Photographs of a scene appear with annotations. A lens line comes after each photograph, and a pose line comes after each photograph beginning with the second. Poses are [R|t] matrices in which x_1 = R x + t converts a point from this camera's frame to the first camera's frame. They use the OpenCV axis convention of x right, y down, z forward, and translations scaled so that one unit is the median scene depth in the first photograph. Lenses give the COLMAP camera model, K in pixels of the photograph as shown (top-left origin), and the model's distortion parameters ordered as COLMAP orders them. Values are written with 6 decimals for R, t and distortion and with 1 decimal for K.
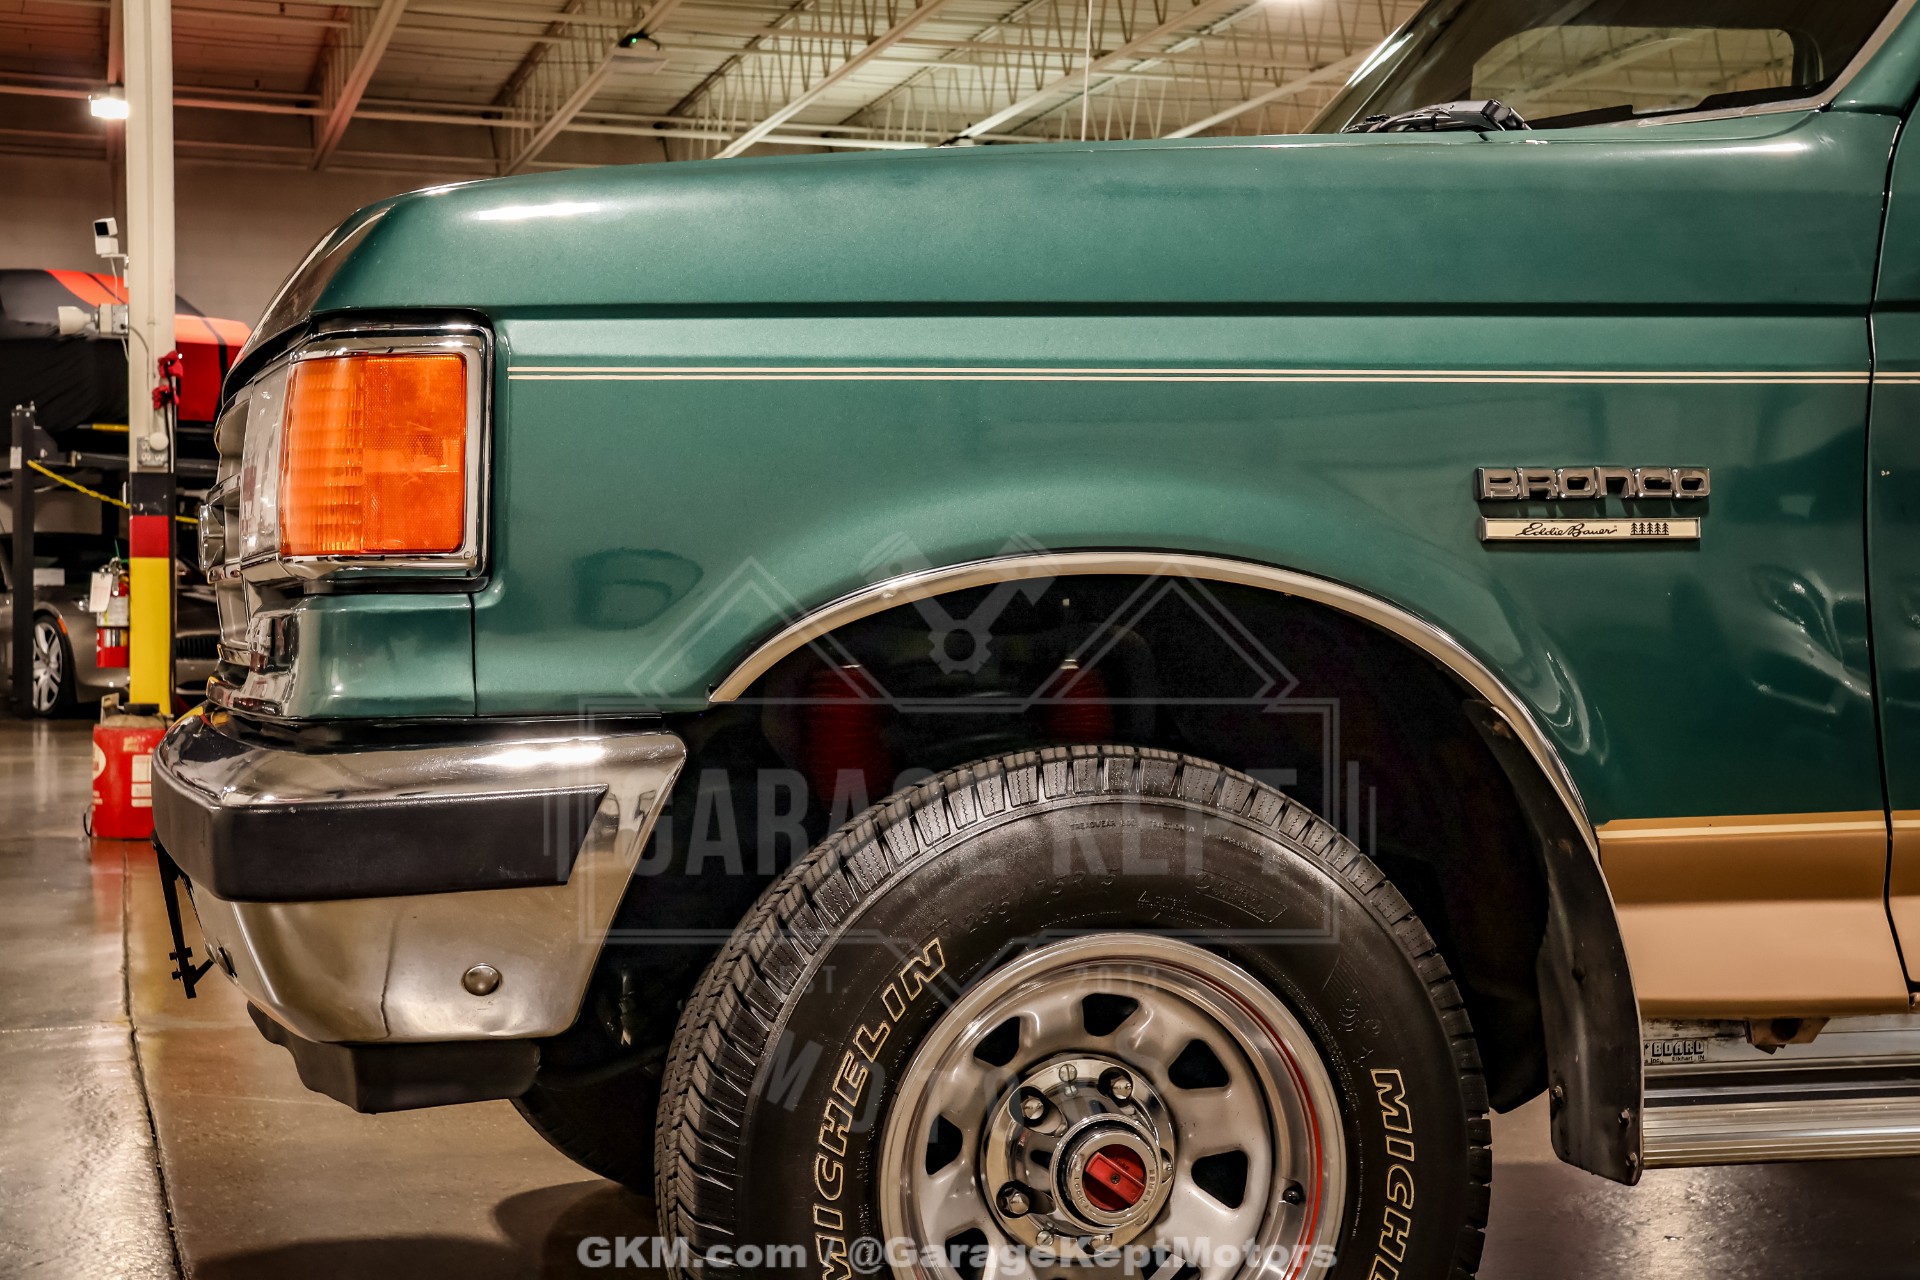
lens RADIAL K [[2644.2, 0, 972.7], [0, 2644.2, 638.5], [0, 0, 1]] dist [0.122508, 0.000000]
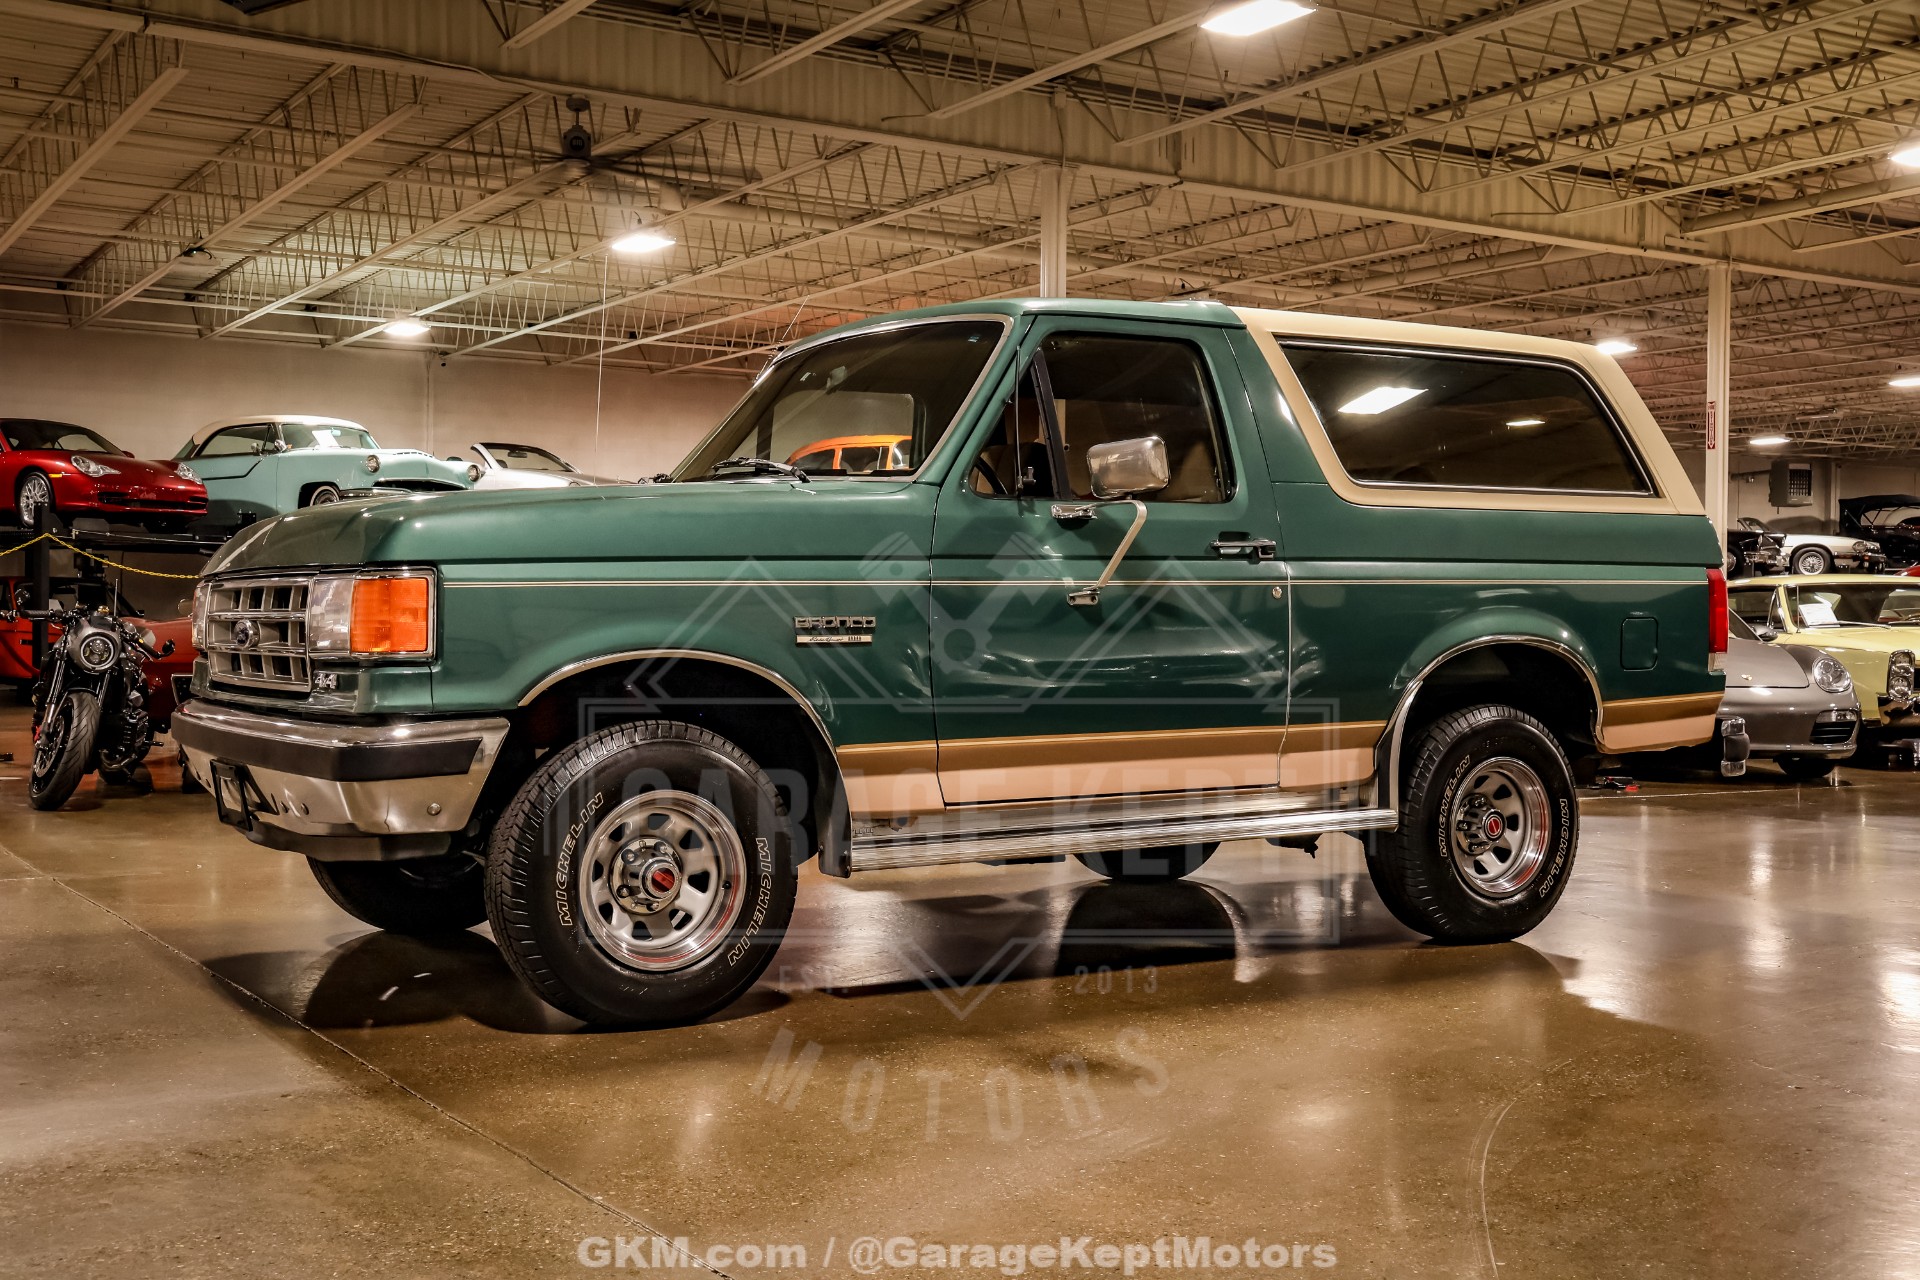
lens RADIAL K [[2096.4, 0, 943.6], [0, 2096.4, 631.0], [0, 0, 1]] dist [-0.002959, 0.000000]
pose [[0.958004, -0.000037, 0.286755, -0.278357], [0.000542, 0.999998, -0.001681, -0.045491], [-0.286754, 0.001766, 0.958003, -1.098895]]
